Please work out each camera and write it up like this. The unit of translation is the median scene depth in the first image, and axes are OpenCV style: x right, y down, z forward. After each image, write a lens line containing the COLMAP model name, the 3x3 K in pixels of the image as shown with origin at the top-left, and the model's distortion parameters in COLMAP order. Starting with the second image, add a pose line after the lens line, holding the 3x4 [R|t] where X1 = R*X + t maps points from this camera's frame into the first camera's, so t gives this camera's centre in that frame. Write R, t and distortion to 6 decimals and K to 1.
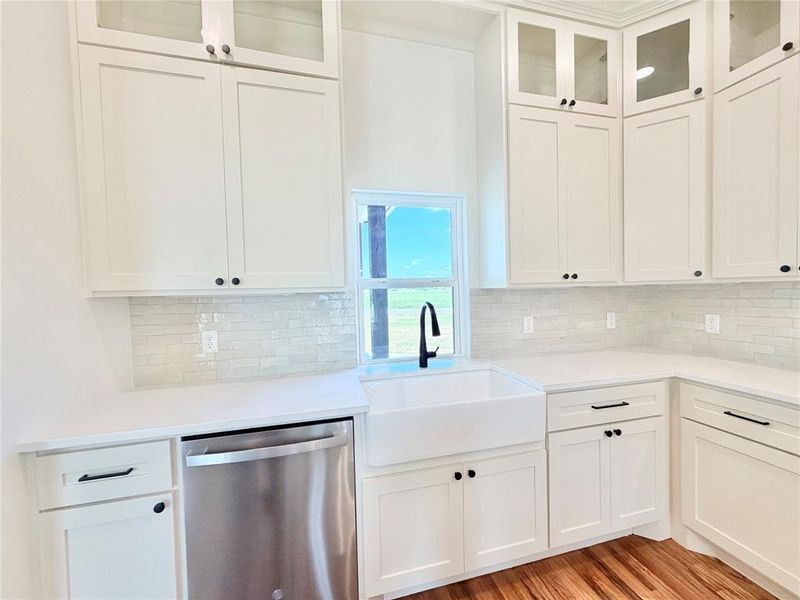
lens RADIAL K [[317.3, 0, 400.0], [0, 317.3, 300.0], [0, 0, 1]] dist [-0.000047, 0.000362]
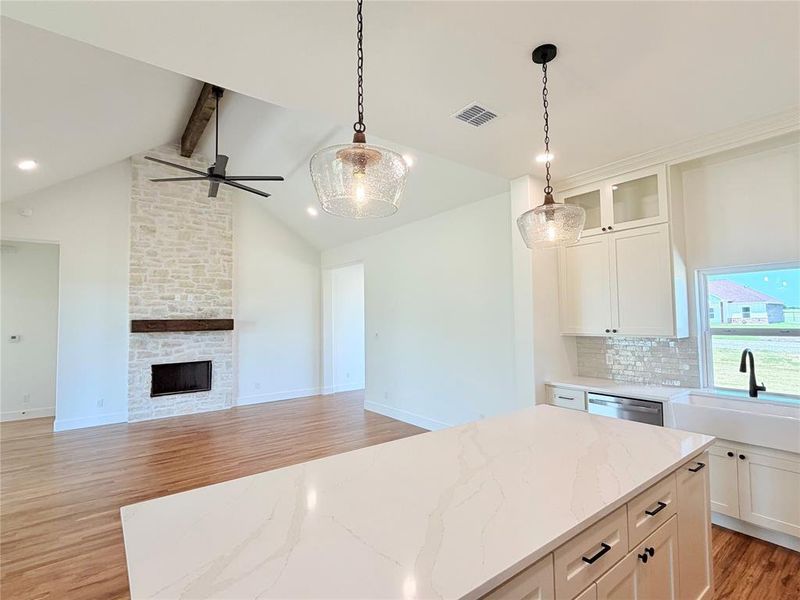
lens RADIAL K [[396.2, 0, 400.0], [0, 396.2, 300.0], [0, 0, 1]] dist [-0.001108, -0.000405]
pose [[0.389789, -0.027854, -0.920483, 1.300611], [-0.023254, 0.998926, -0.040075, -0.119583], [0.920611, 0.037026, 0.388722, -1.298476]]
